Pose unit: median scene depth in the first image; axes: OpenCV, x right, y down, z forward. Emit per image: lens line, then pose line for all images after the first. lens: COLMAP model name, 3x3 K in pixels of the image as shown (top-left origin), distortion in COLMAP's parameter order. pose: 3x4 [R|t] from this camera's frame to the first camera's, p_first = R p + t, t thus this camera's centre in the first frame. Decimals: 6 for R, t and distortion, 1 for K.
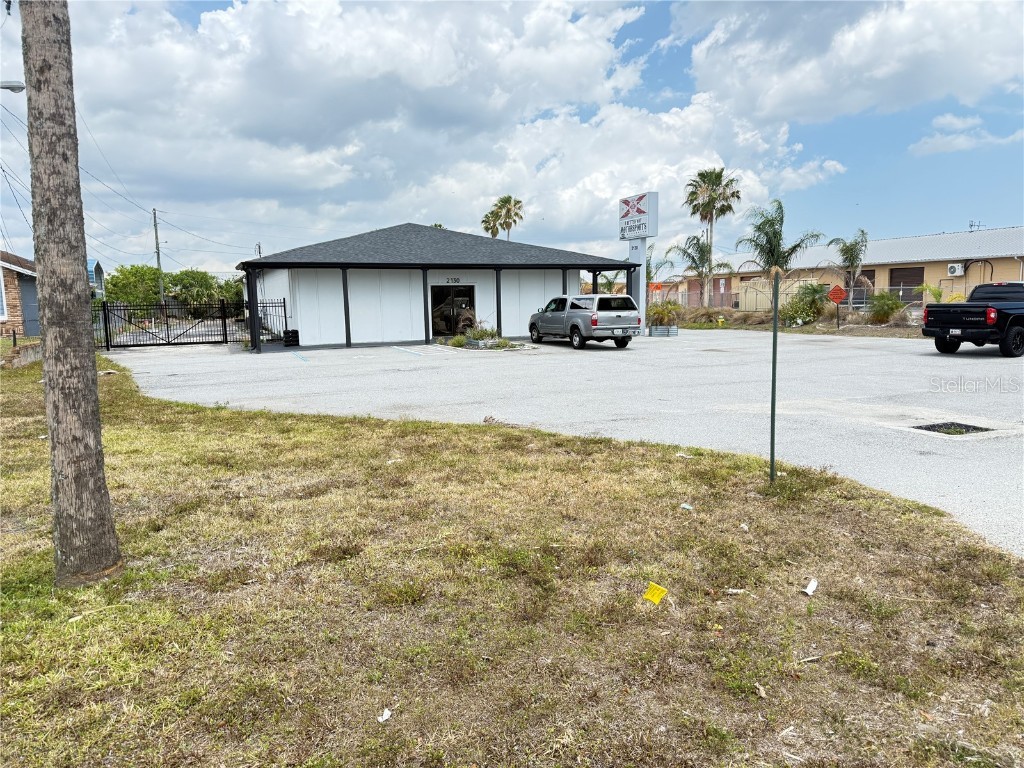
lens RADIAL K [[720.7, 0, 513.0], [0, 720.7, 383.2], [0, 0, 1]] dist [0.037473, -0.042705]
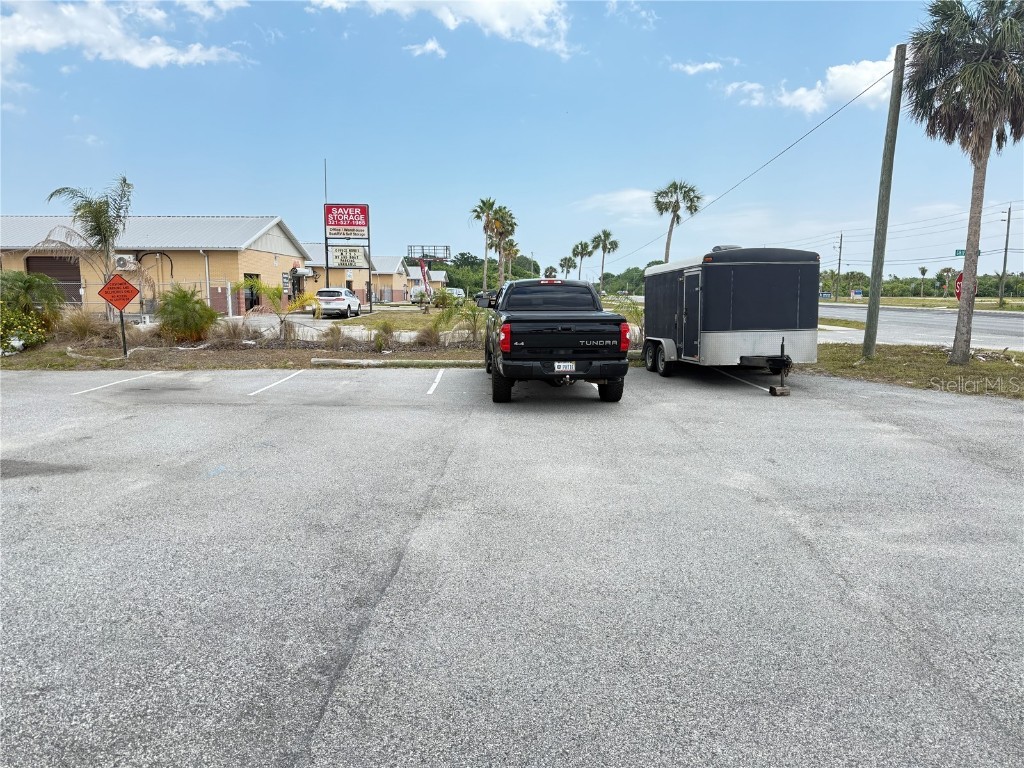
lens RADIAL K [[720.7, 0, 514.3], [0, 720.7, 391.0], [0, 0, 1]] dist [0.037473, -0.042705]
pose [[0.380781, -0.104320, 0.918762, 0.059991], [0.092957, 0.992901, 0.074212, -0.057073], [-0.919981, 0.057147, 0.387775, 0.490667]]
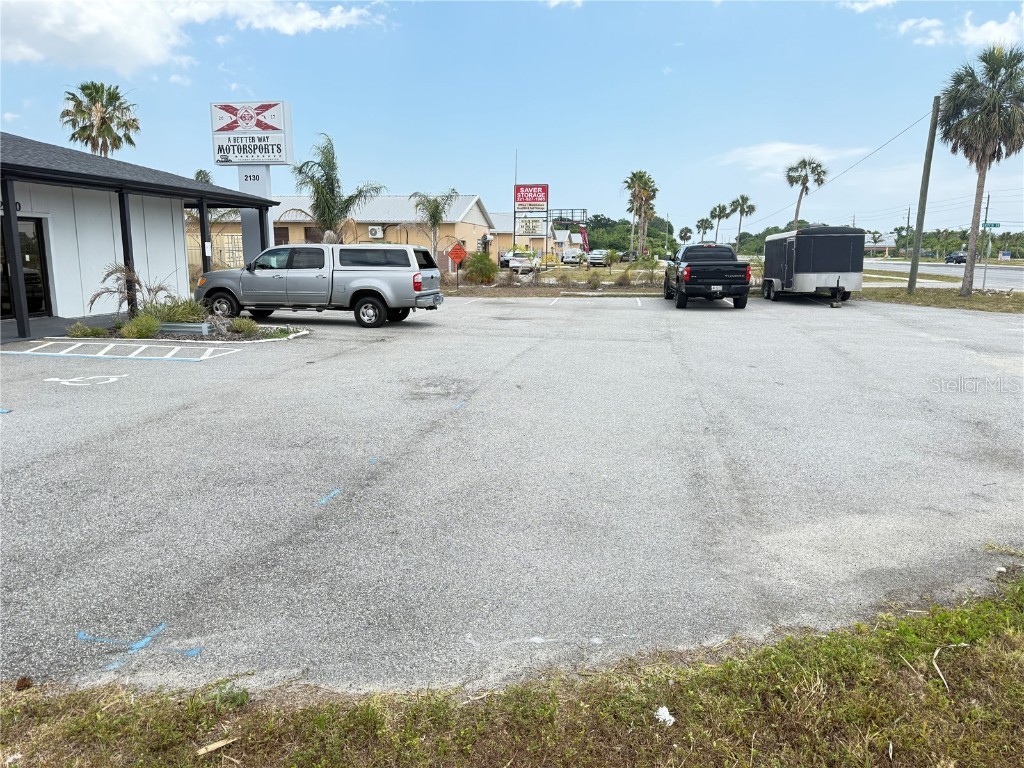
lens RADIAL K [[720.7, 0, 504.3], [0, 720.7, 380.8], [0, 0, 1]] dist [0.037473, -0.042705]
pose [[0.547360, -0.126032, 0.827353, -0.287848], [0.084506, 0.991866, 0.095185, -0.037806], [-0.832620, 0.017816, 0.553558, 0.394301]]
